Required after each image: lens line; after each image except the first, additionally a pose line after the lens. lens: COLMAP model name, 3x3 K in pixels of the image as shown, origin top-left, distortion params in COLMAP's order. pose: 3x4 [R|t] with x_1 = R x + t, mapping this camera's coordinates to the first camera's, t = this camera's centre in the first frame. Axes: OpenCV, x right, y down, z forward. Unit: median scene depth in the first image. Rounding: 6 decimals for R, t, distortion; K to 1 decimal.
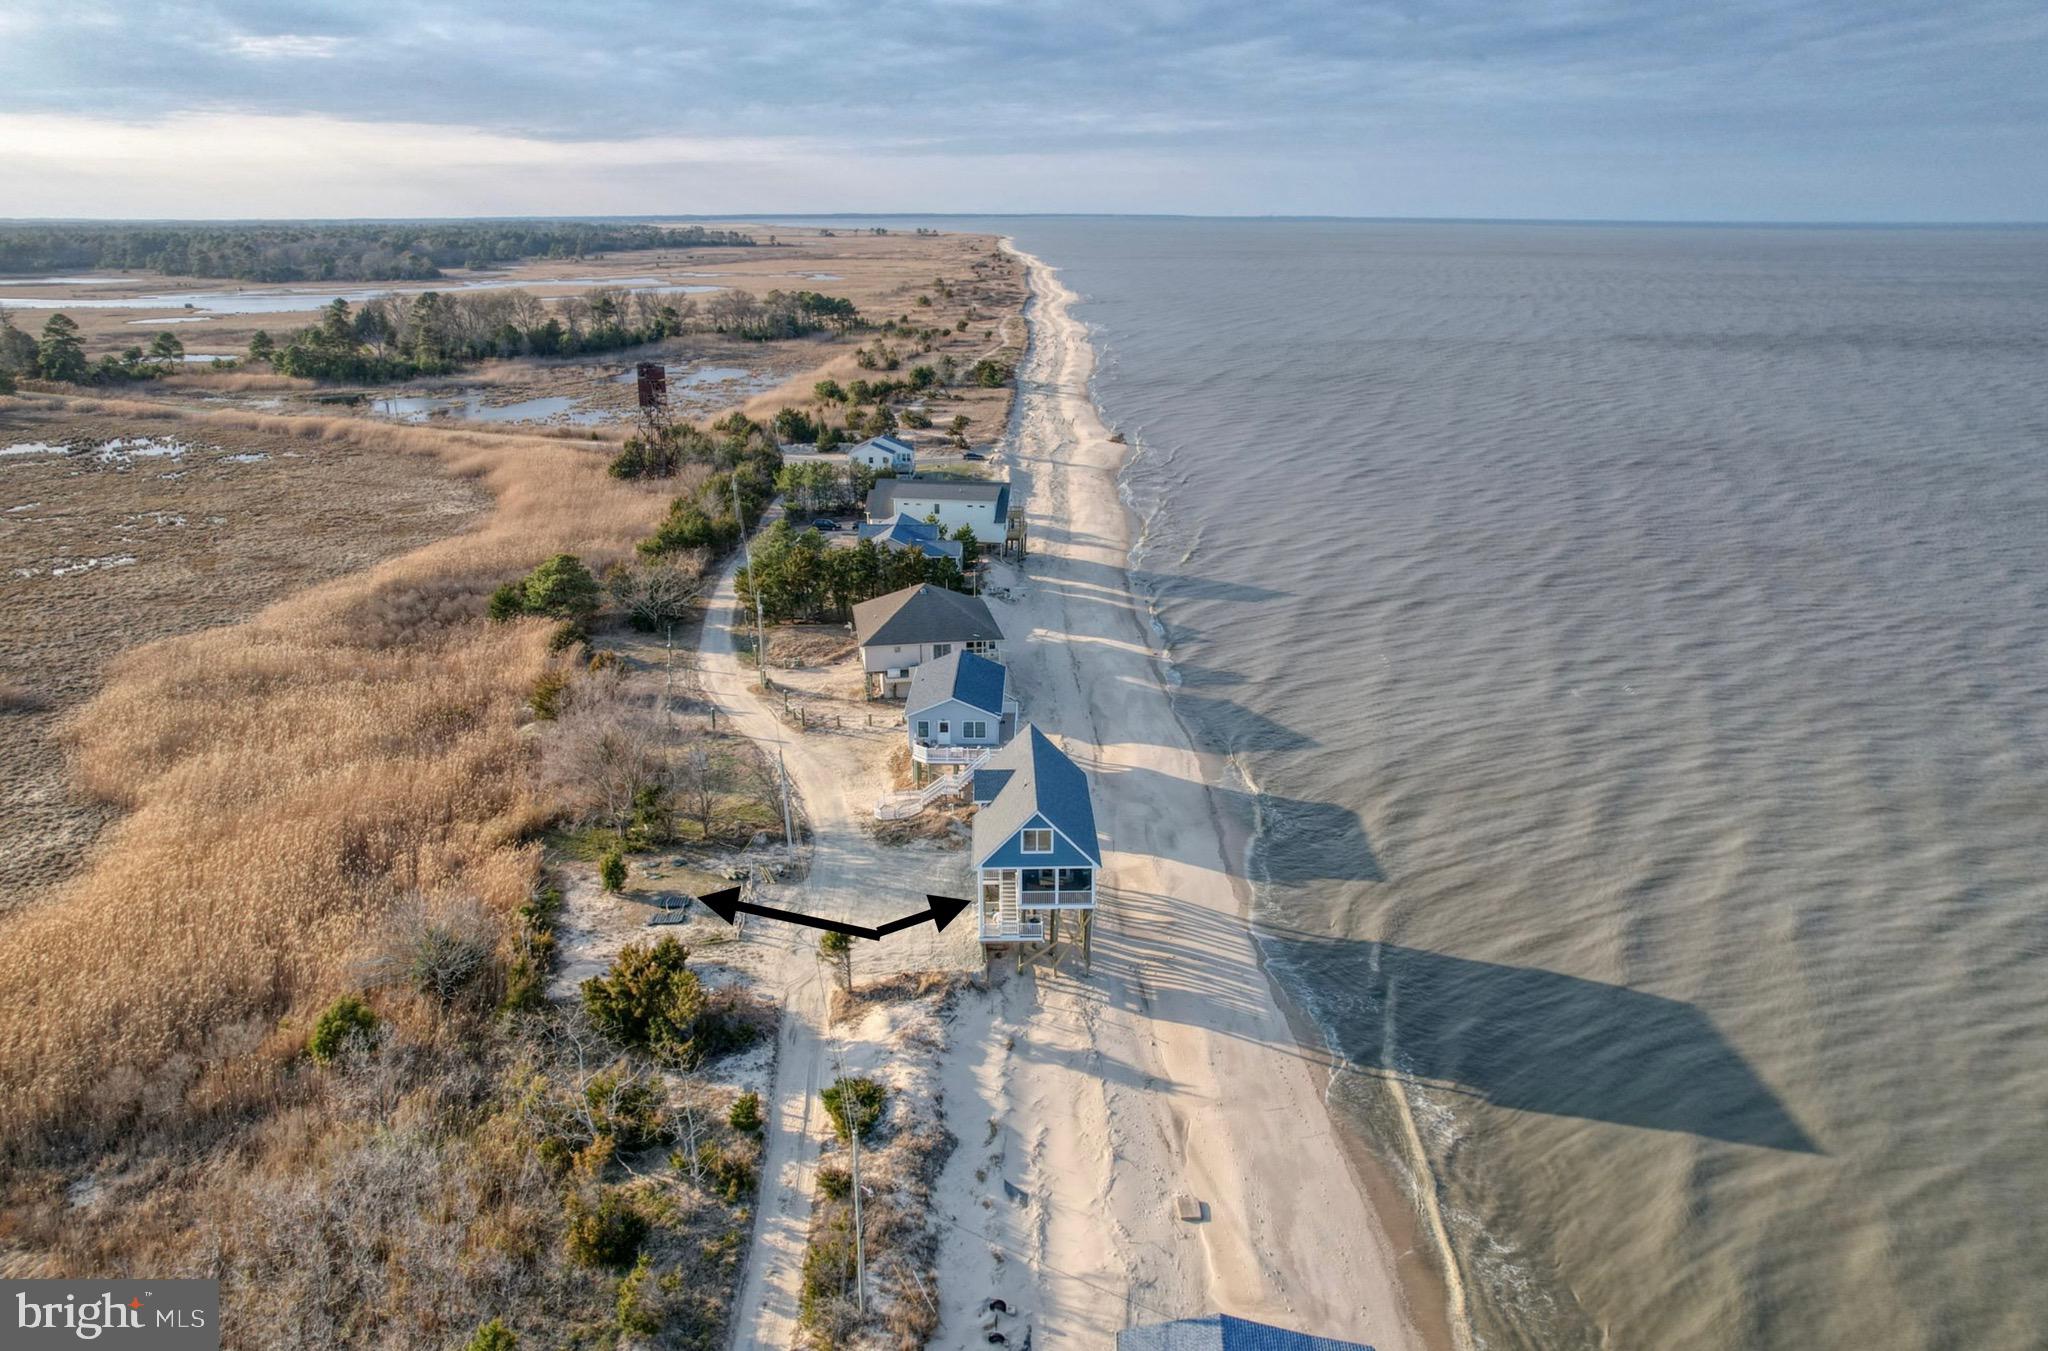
lens RADIAL K [[1344.3, 0, 1029.8], [0, 1344.3, 675.2], [0, 0, 1]] dist [-0.063435, 0.049021]
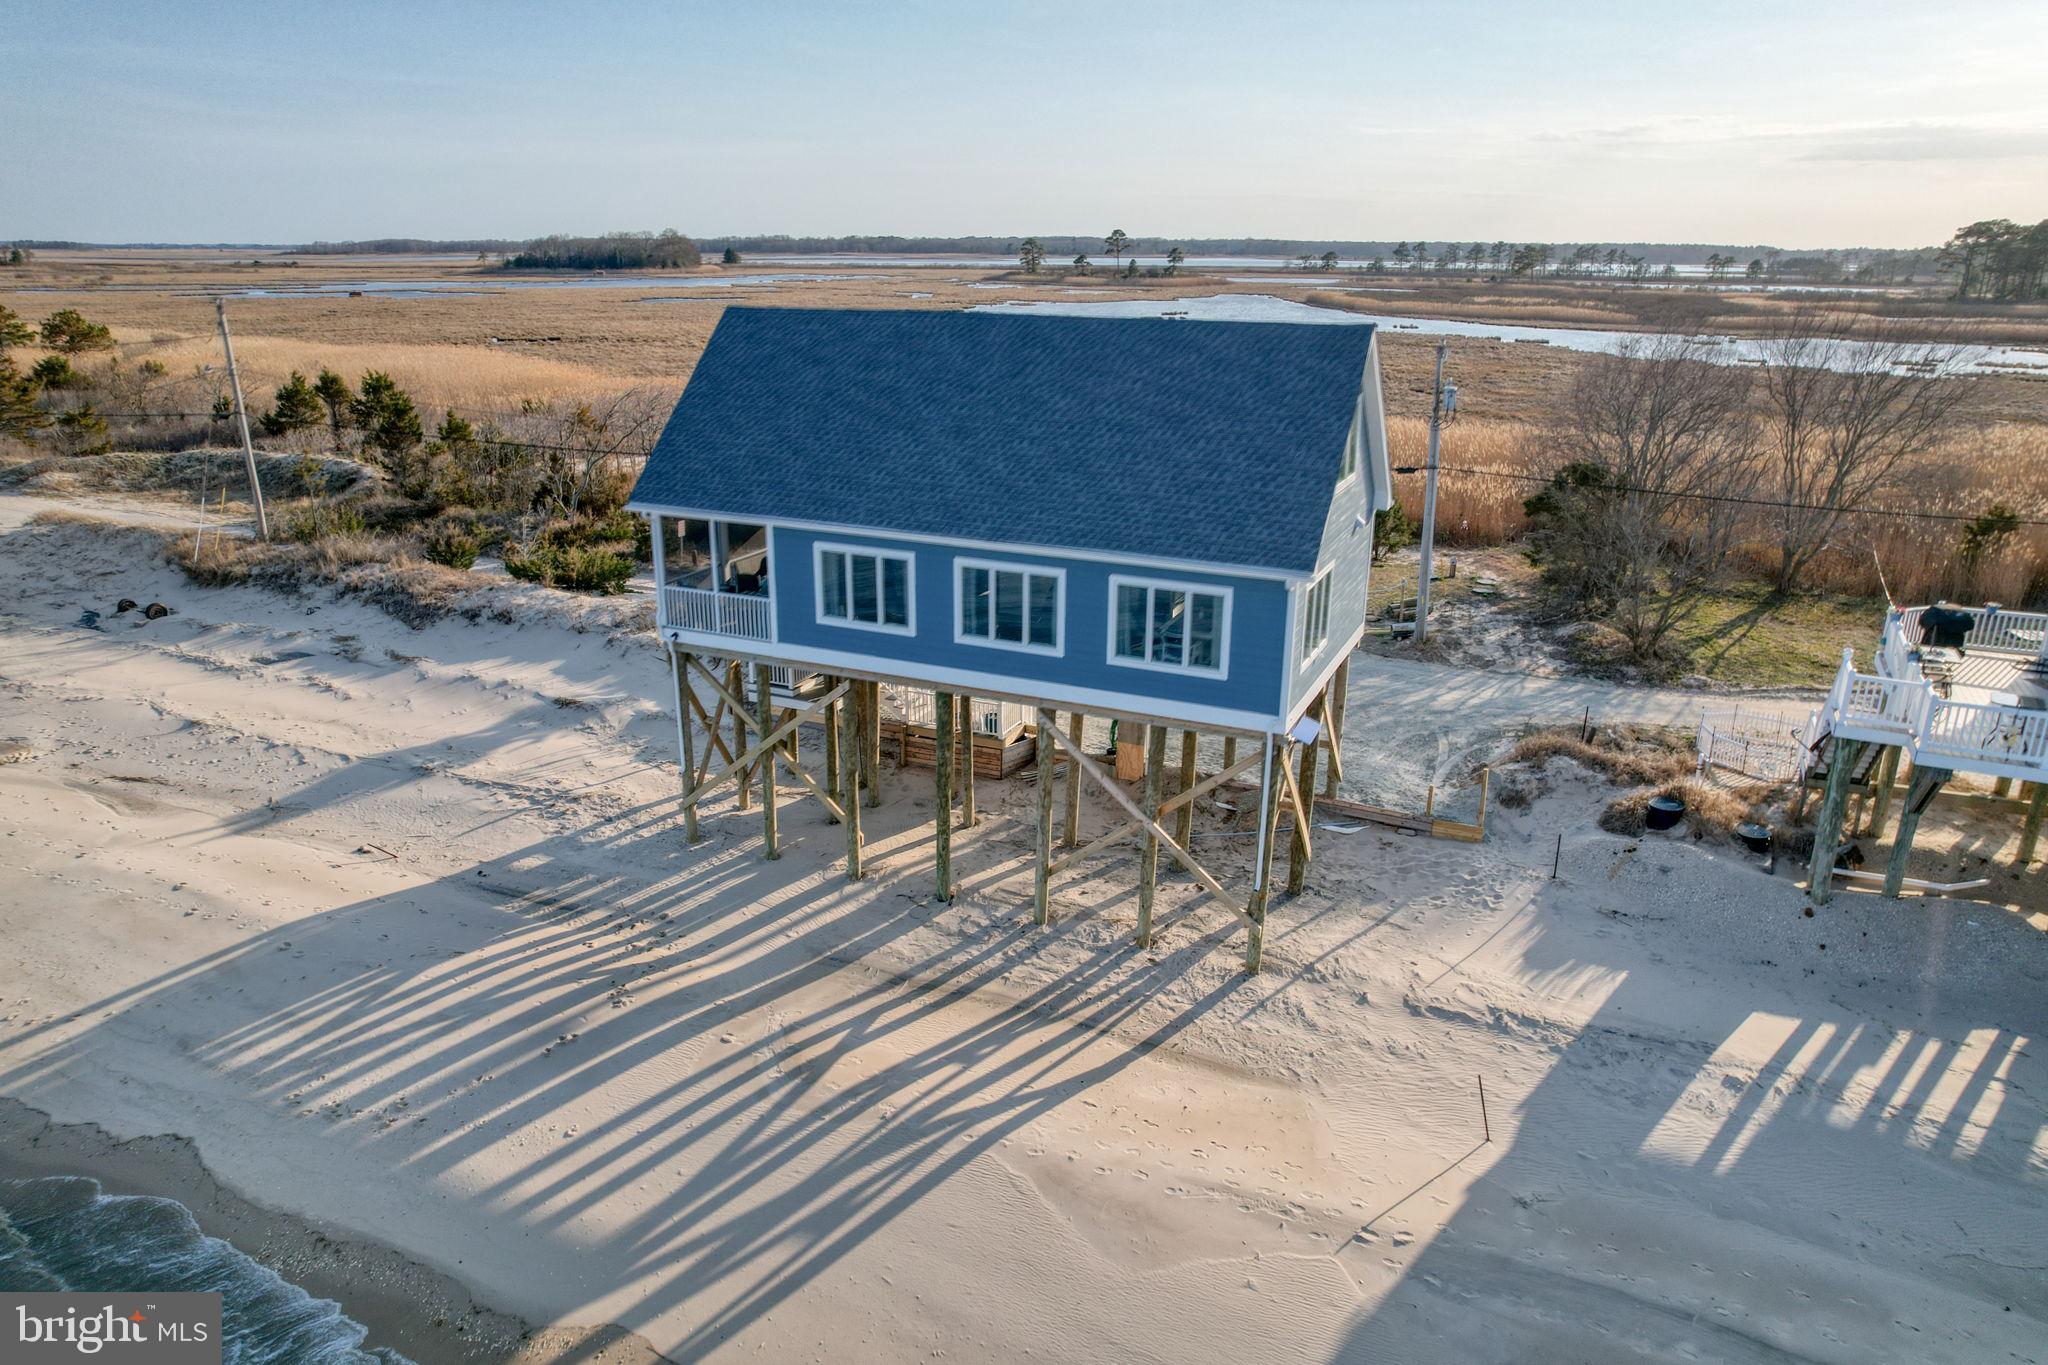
lens RADIAL K [[1354.1, 0, 1024.0], [0, 1354.1, 682.5], [0, 0, 1]] dist [-0.109626, 0.107743]
pose [[-0.439881, 0.272744, -0.855638, 0.284762], [-0.295266, 0.855874, 0.424614, 0.004828], [0.848129, 0.439421, -0.295951, 1.087837]]
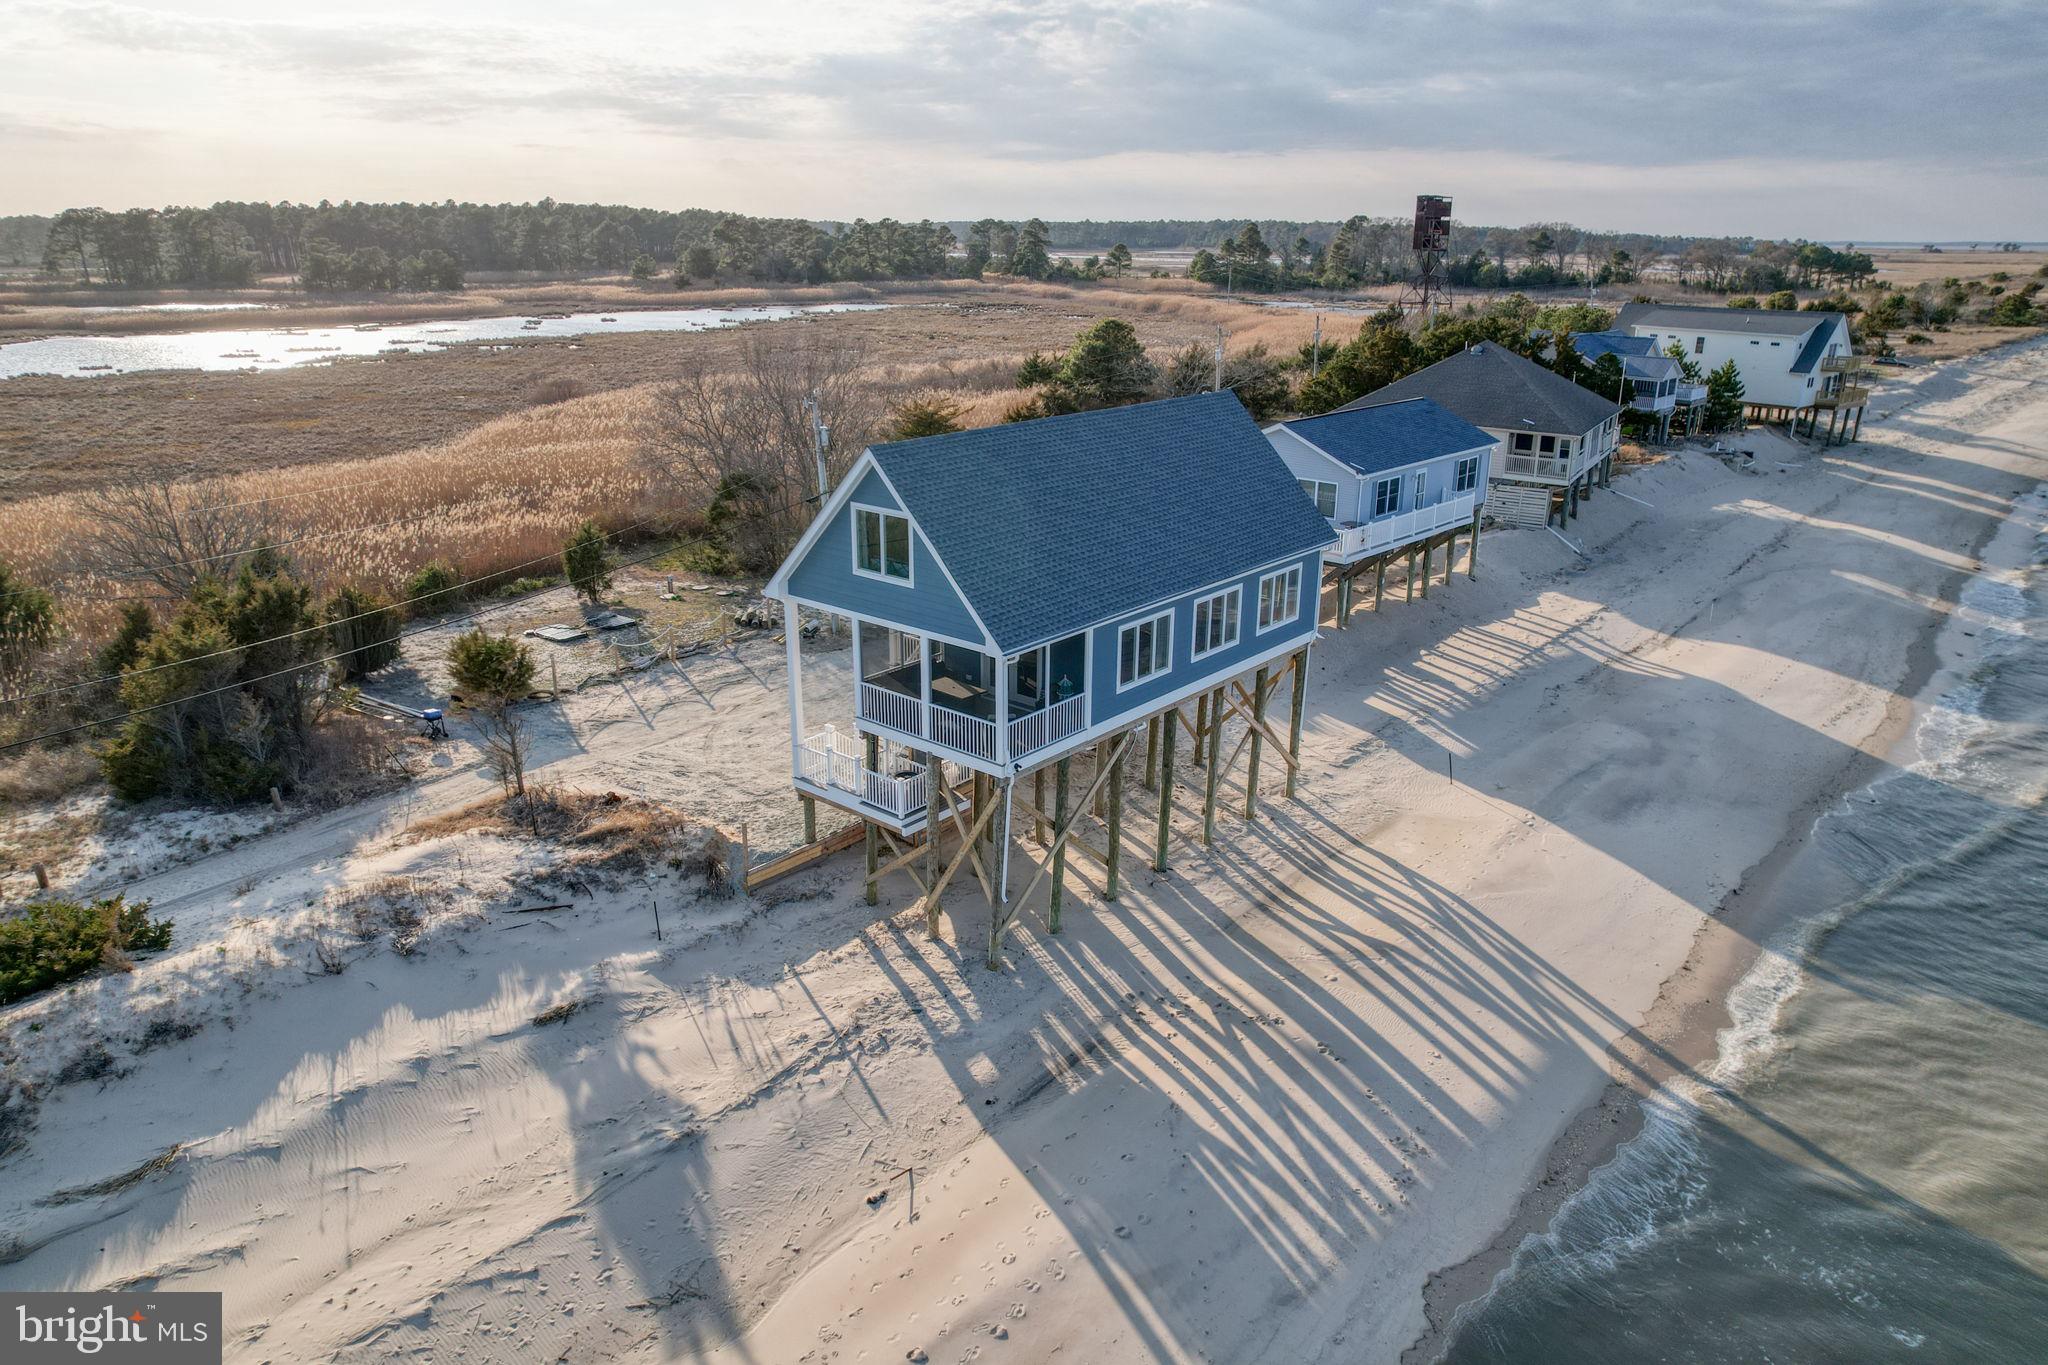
lens RADIAL K [[1327.3, 0, 1024.0], [0, 1327.3, 682.5], [0, 0, 1]] dist [-0.083962, 0.075321]
pose [[0.742798, 0.218049, -0.633014, 0.244072], [-0.217811, 0.972749, 0.079487, 0.110089], [0.633095, 0.078835, 0.770049, 0.670273]]
